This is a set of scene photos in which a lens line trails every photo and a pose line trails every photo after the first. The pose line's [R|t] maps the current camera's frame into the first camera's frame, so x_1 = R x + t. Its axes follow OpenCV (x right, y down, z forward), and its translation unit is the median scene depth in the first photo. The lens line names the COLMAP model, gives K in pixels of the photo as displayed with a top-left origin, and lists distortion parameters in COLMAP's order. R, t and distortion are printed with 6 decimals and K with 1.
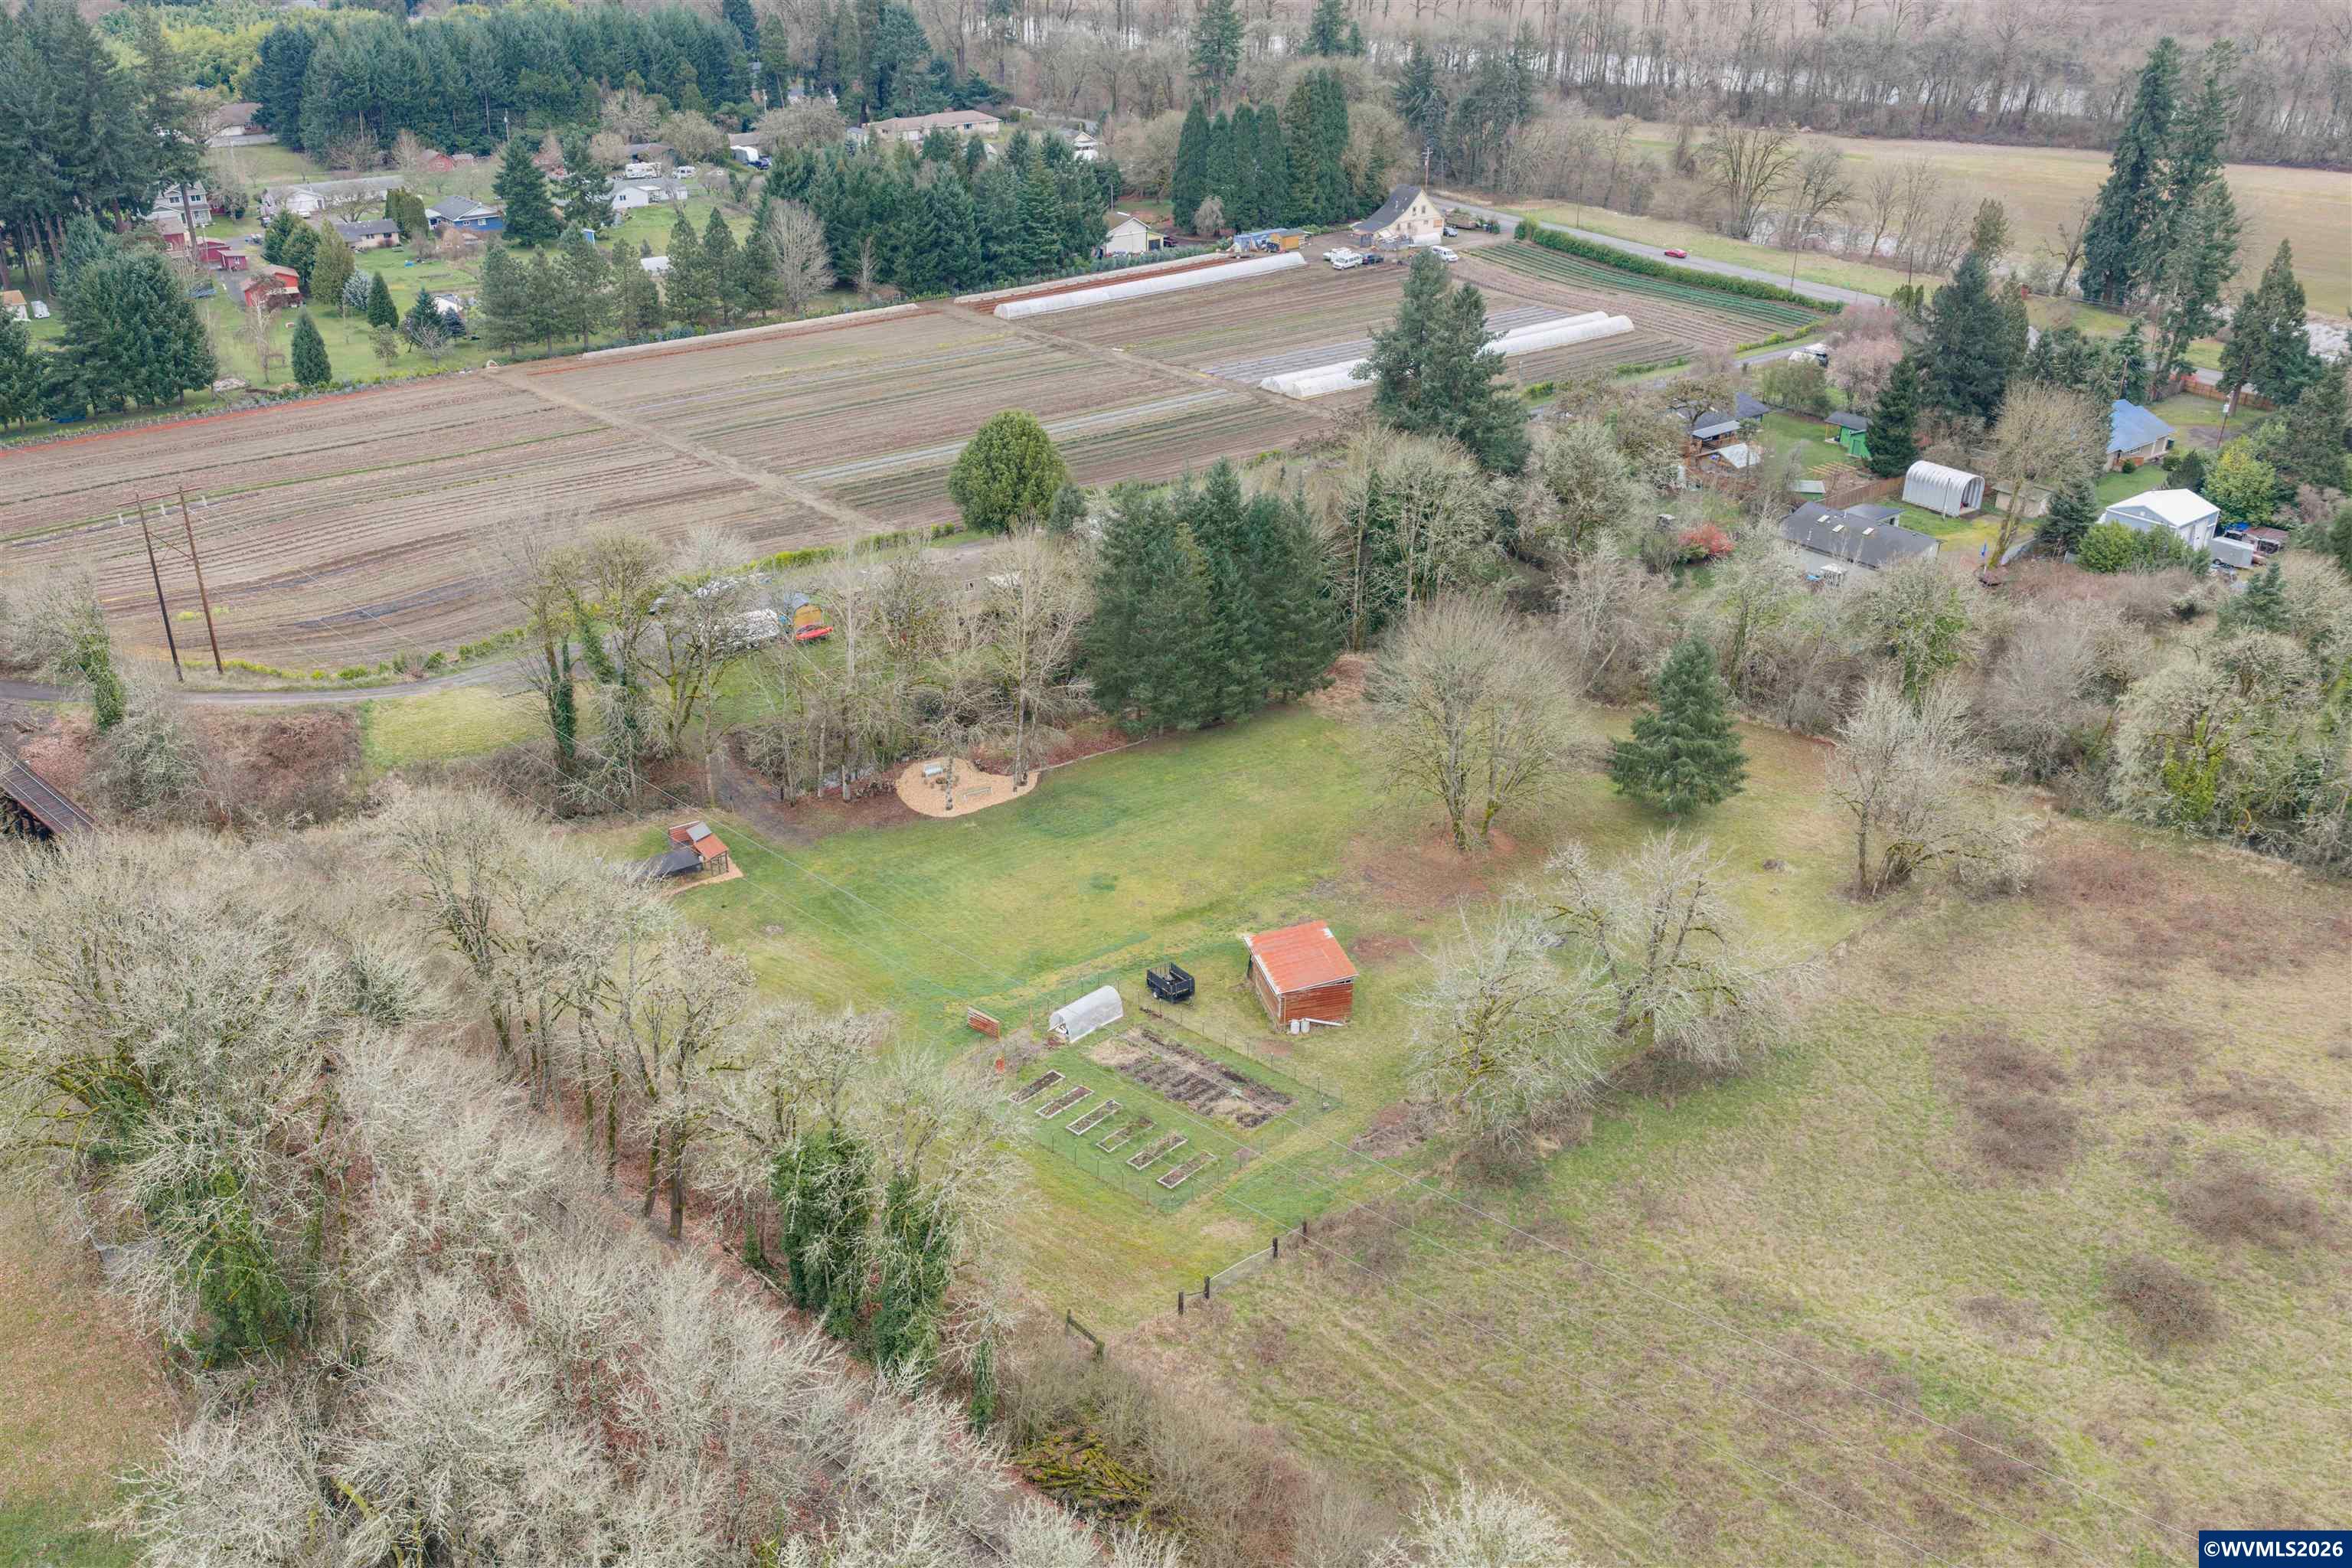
lens RADIAL K [[1932.1, 0, 1176.0], [0, 1932.1, 784.0], [0, 0, 1]] dist [-0.010516, -0.013619]
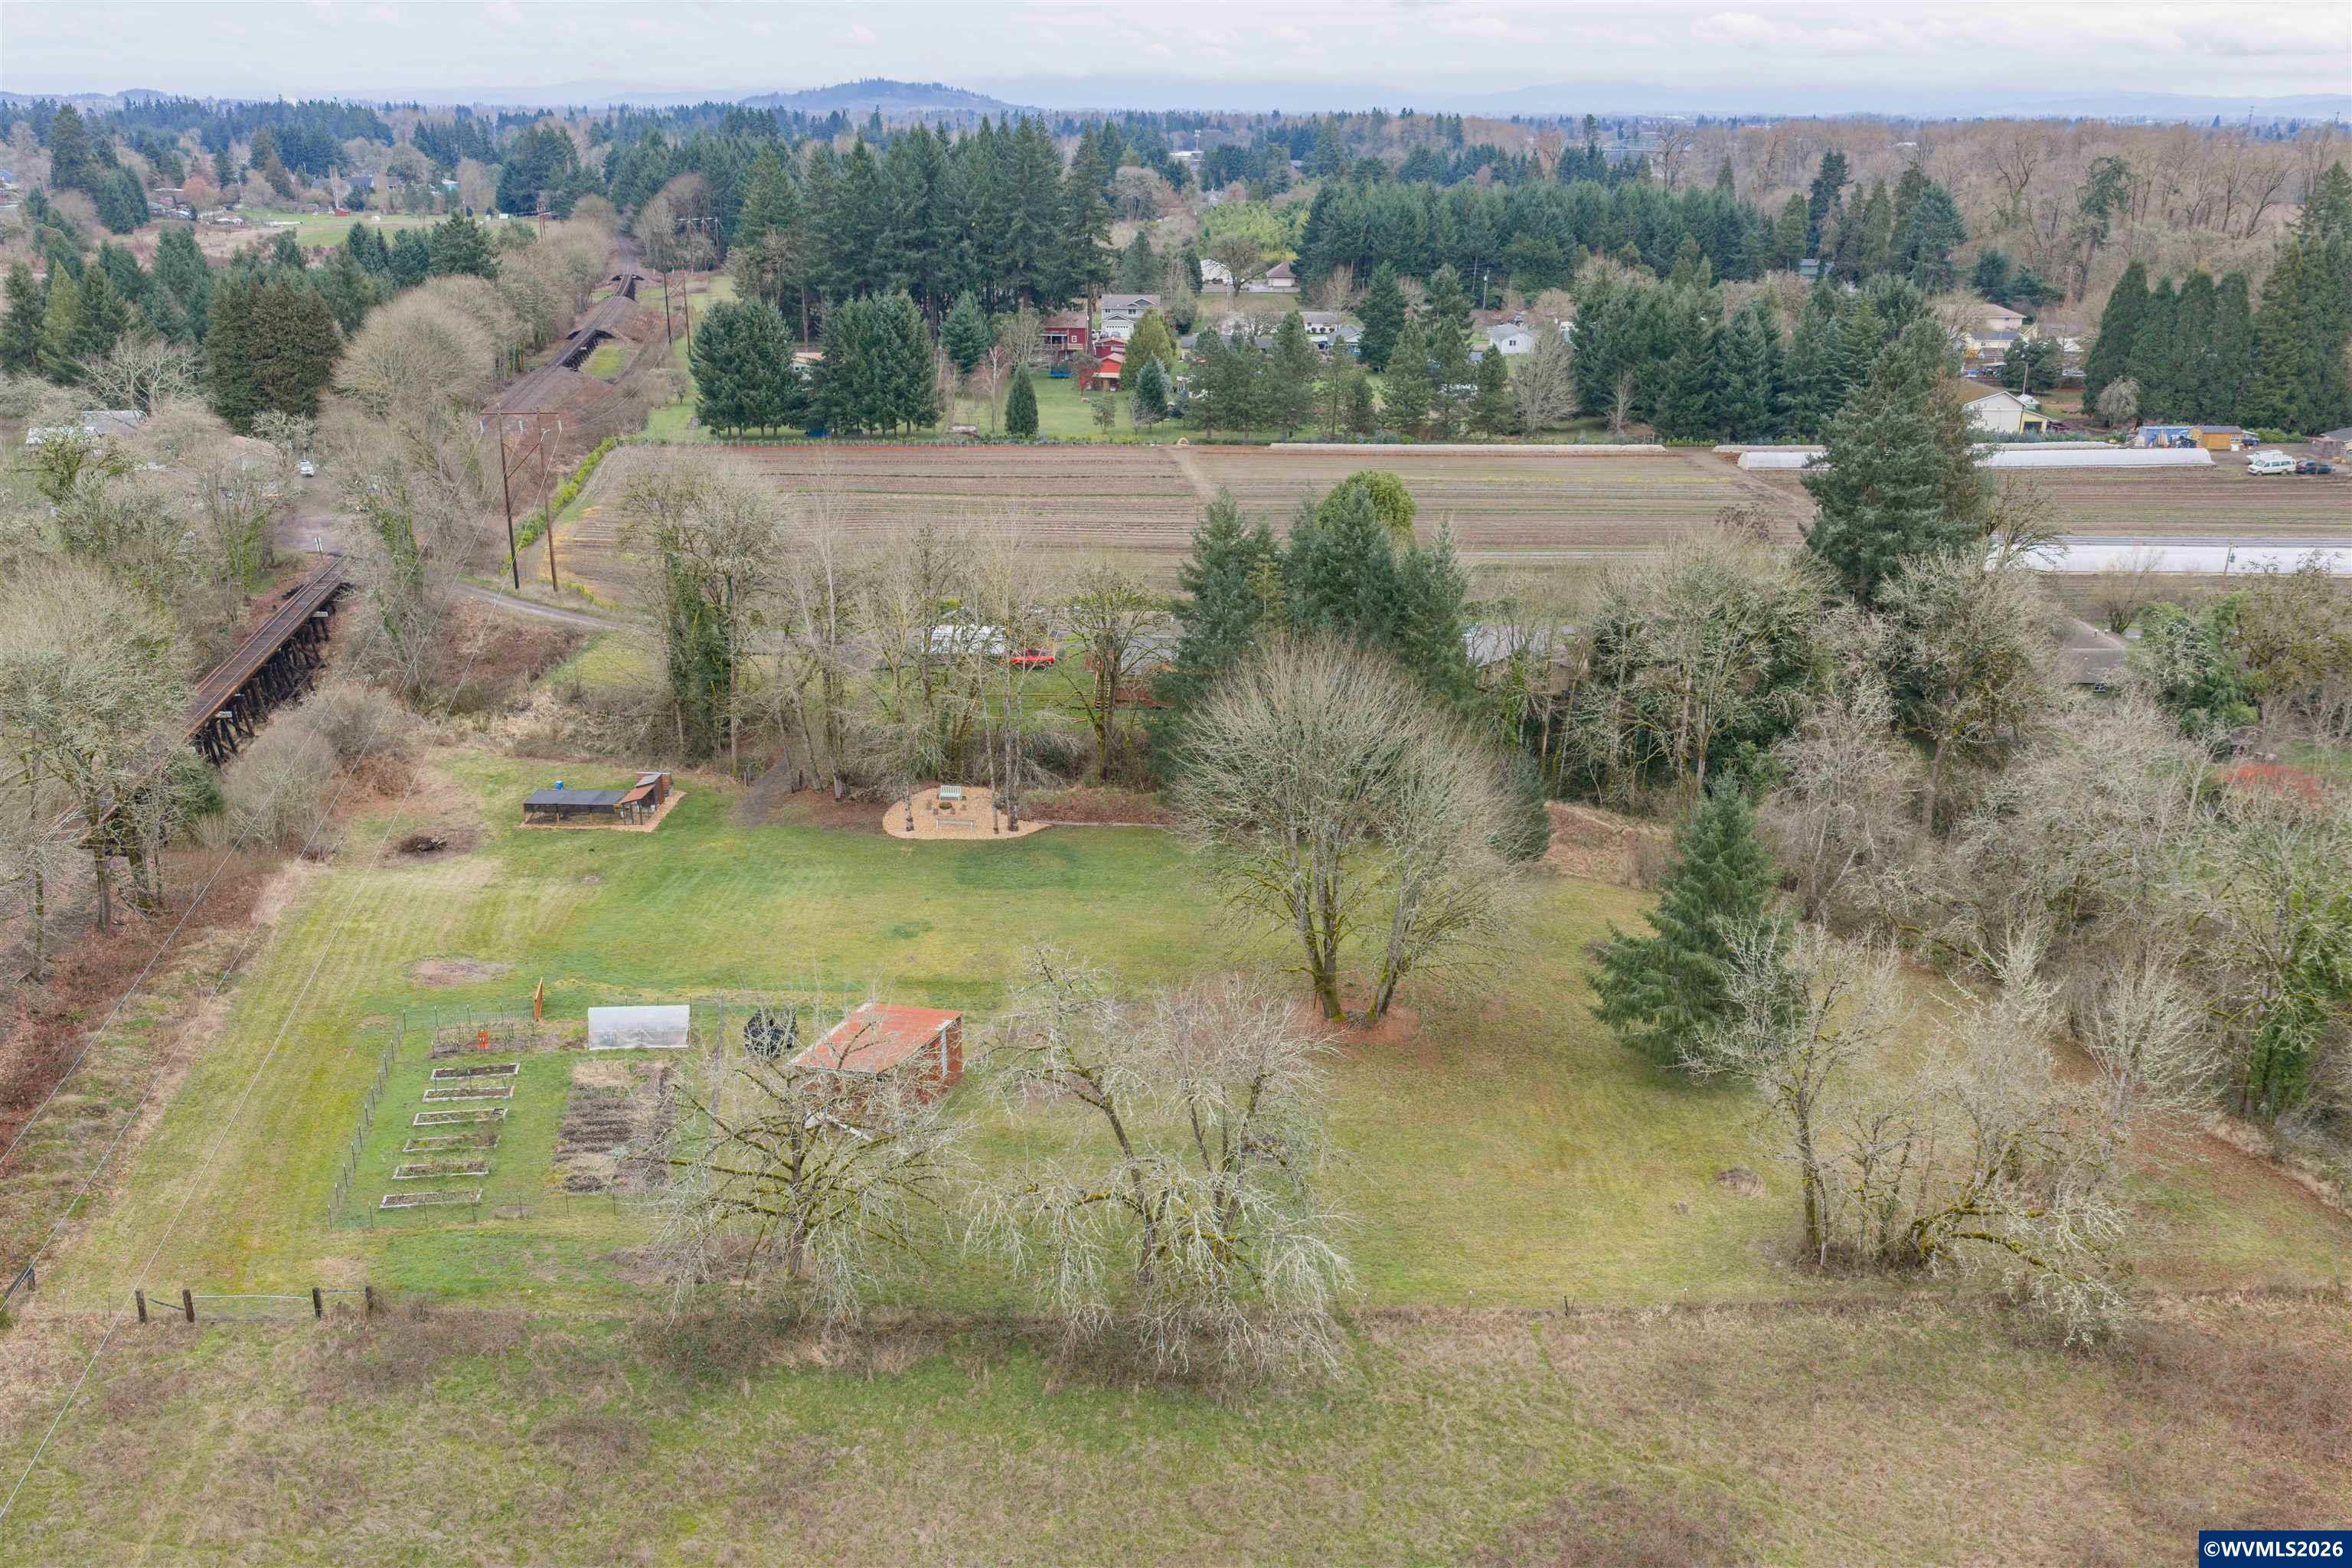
lens RADIAL K [[1932.1, 0, 1176.0], [0, 1932.1, 784.0], [0, 0, 1]] dist [-0.010516, -0.013619]
pose [[0.781828, 0.197427, -0.591411, 0.240144], [-0.275034, 0.960474, -0.042958, -0.001482], [0.559554, 0.196244, 0.805225, 0.194143]]
